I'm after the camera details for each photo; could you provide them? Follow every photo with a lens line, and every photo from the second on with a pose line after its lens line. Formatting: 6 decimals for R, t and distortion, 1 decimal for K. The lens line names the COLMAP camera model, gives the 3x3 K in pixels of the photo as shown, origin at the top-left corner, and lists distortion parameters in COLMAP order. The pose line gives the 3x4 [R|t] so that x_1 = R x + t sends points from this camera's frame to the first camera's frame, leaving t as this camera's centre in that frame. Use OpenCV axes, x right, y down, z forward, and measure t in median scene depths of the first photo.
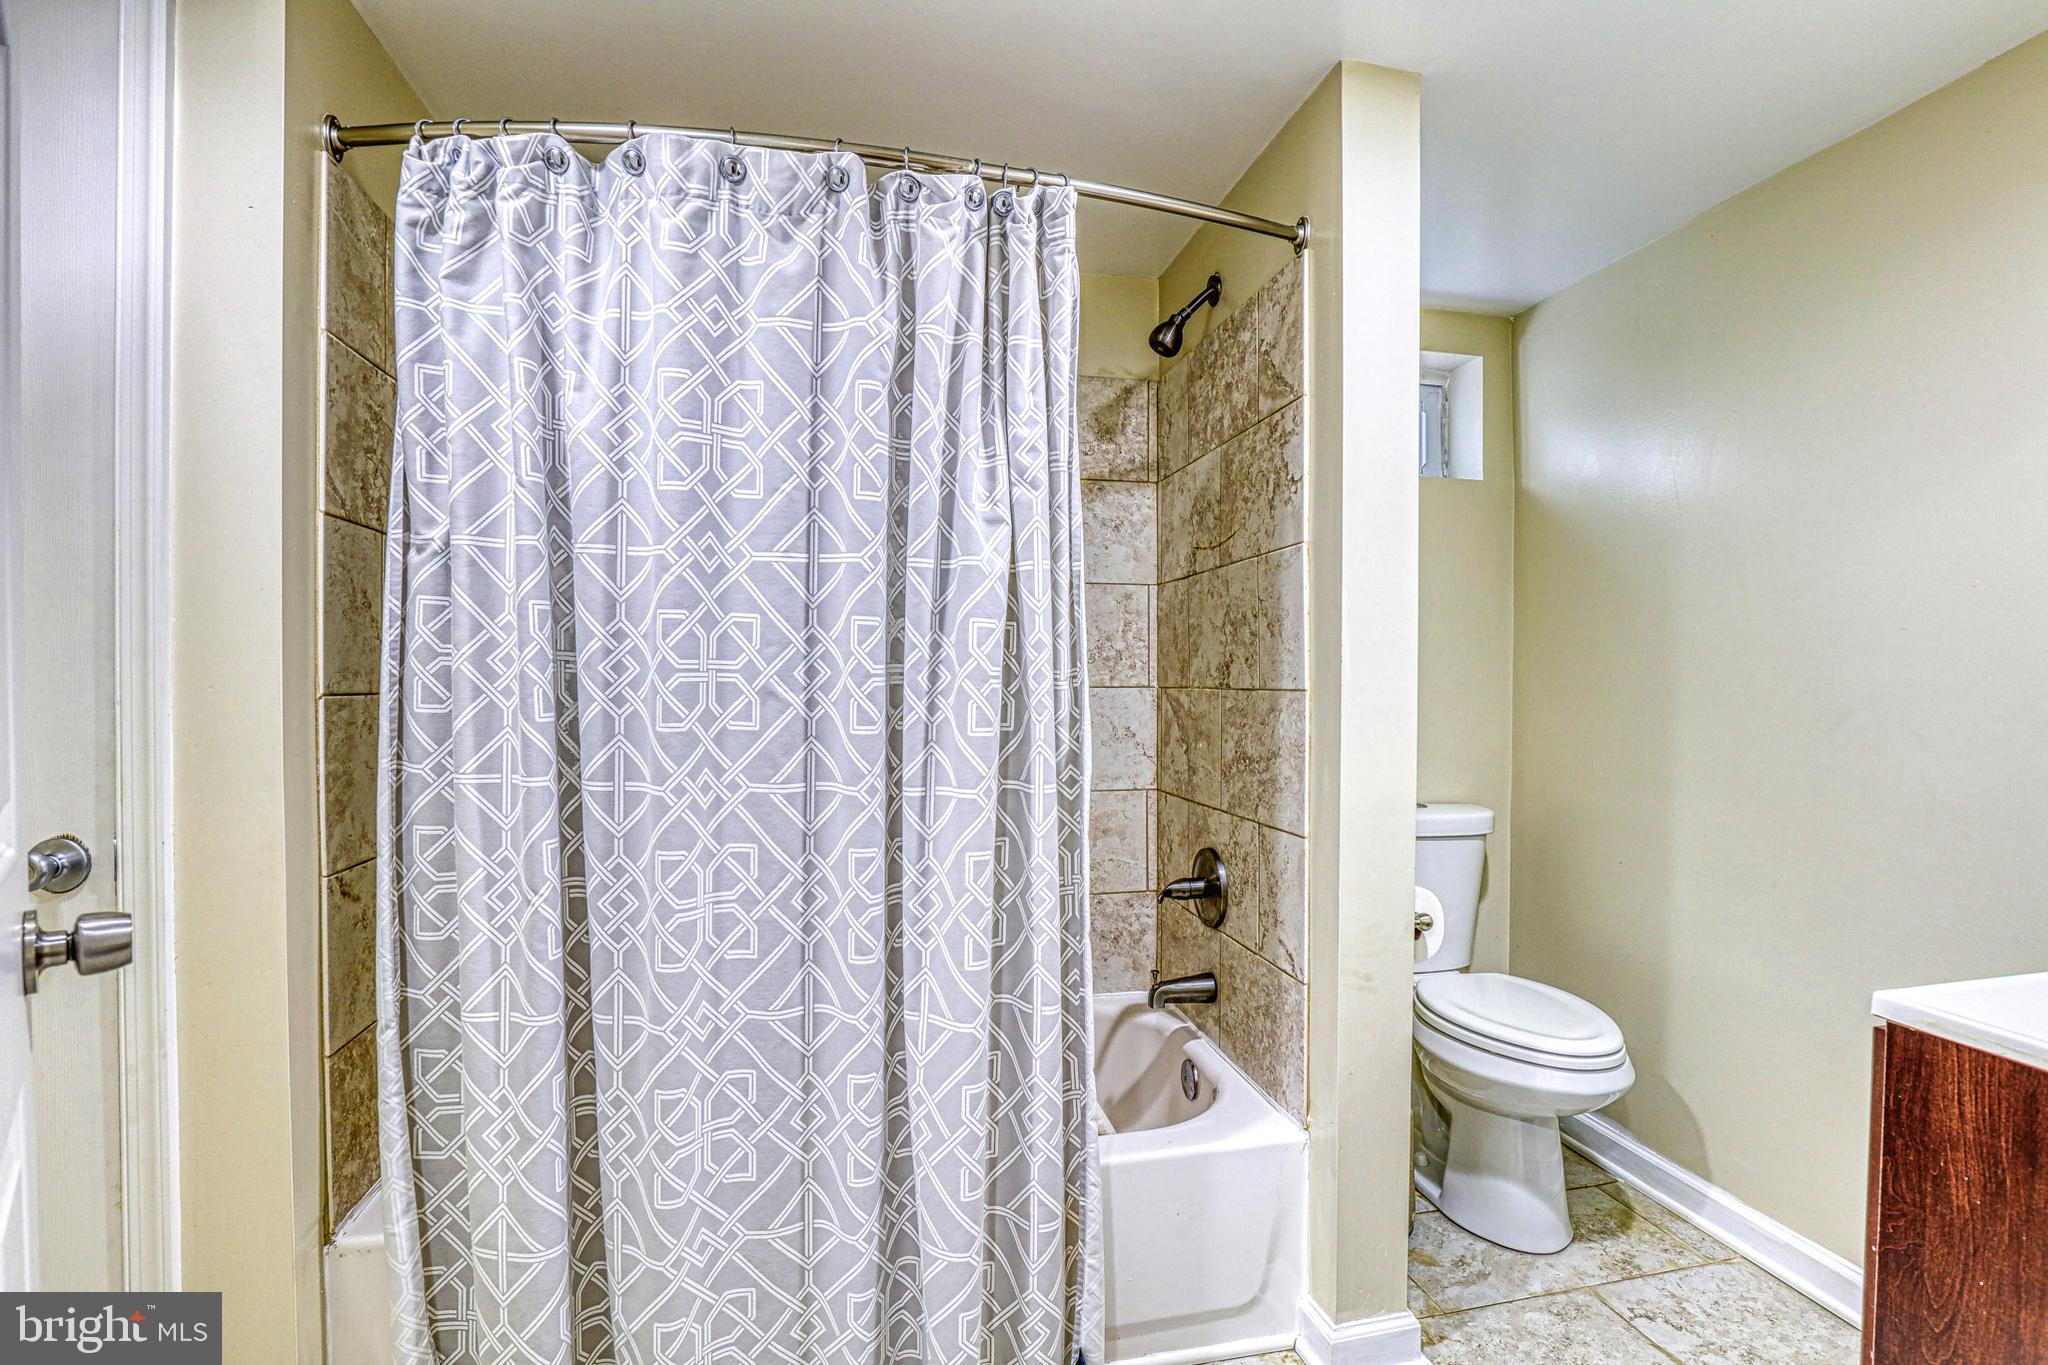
lens RADIAL K [[955.5, 0, 1032.0], [0, 955.5, 683.4], [0, 0, 1]] dist [-0.033124, 0.006695]
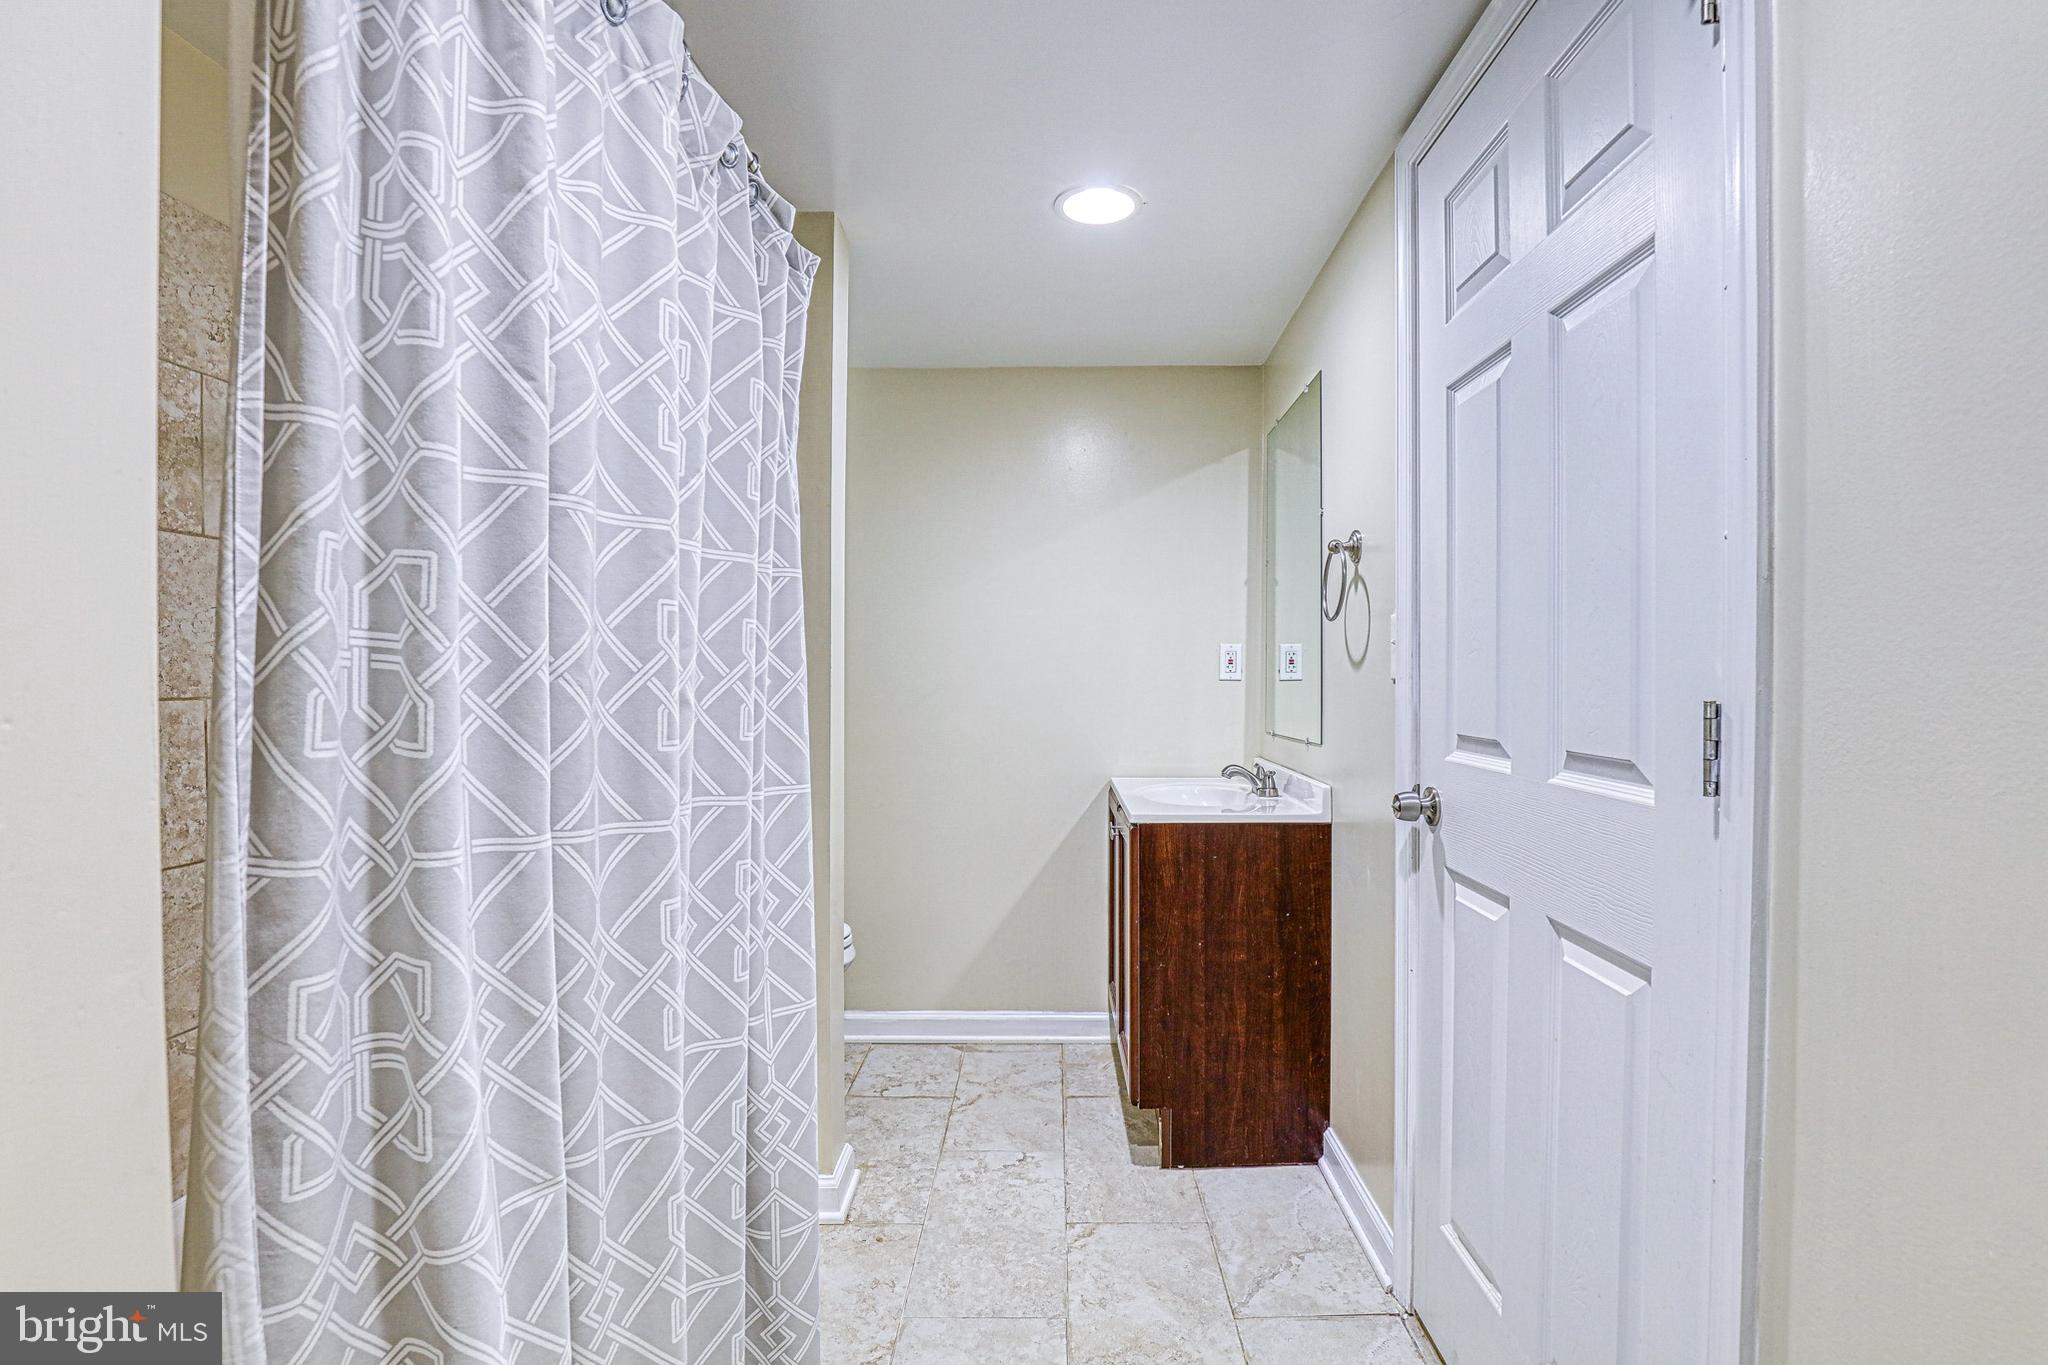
lens RADIAL K [[955.5, 0, 1031.5], [0, 955.5, 685.9], [0, 0, 1]] dist [-0.033124, 0.006695]
pose [[0.236882, -0.001741, 0.971537, -1.575581], [0.010057, 0.999949, -0.000661, 0.010465], [-0.971486, 0.009927, 0.236887, 0.712109]]
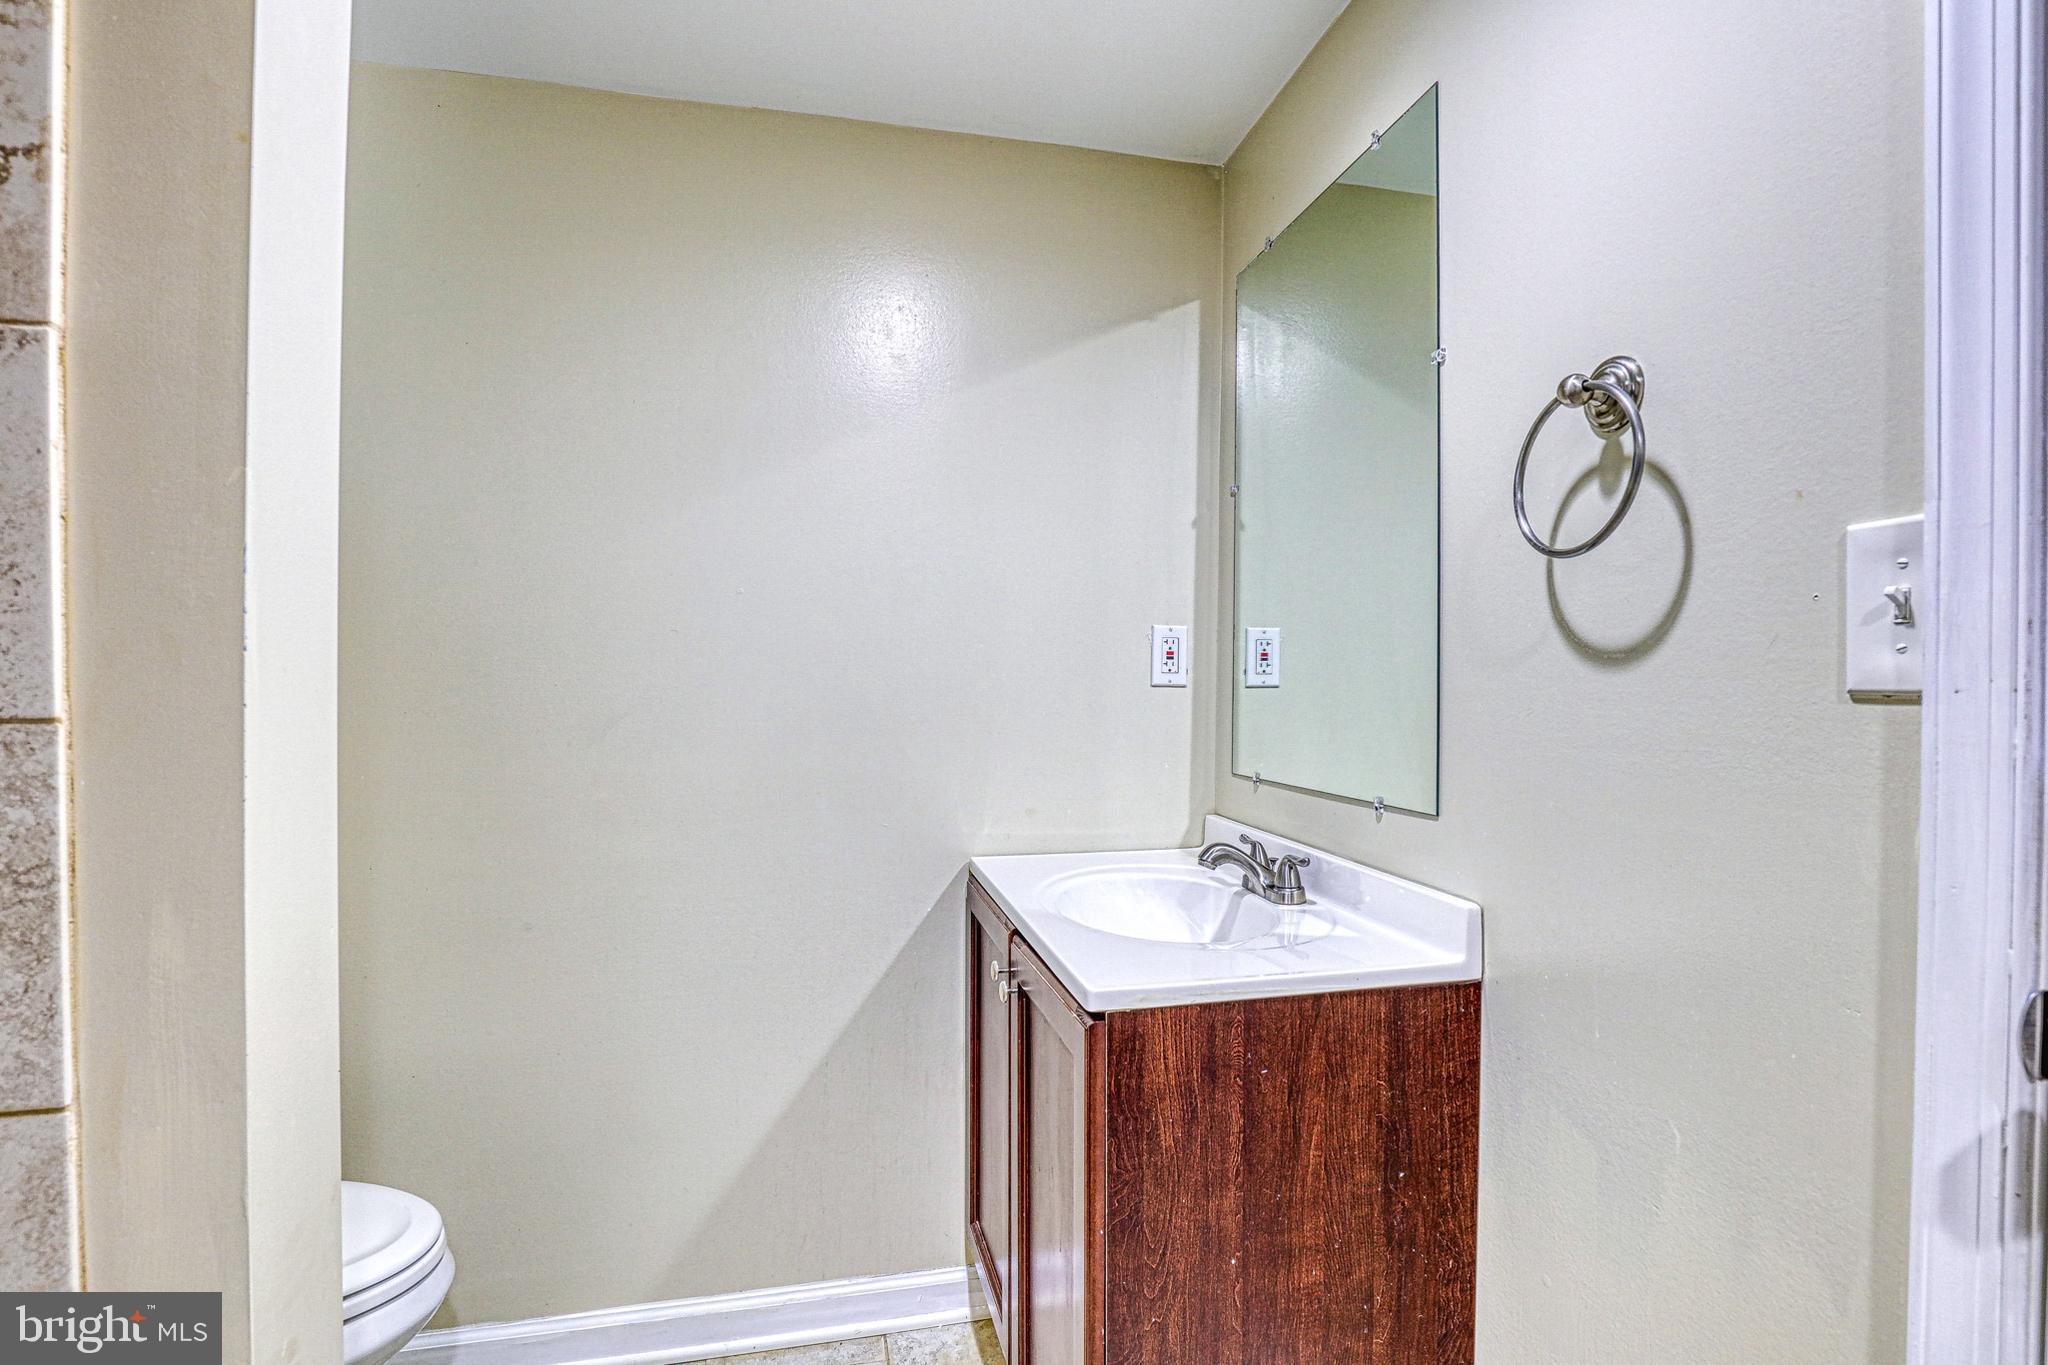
lens RADIAL K [[955.5, 0, 1034.3], [0, 955.5, 695.0], [0, 0, 1]] dist [-0.033124, 0.006695]
pose [[-0.017516, -0.009186, 0.999804, -0.157494], [0.006314, 0.999937, 0.009298, -0.006223], [-0.999827, 0.006476, -0.017457, 1.142355]]
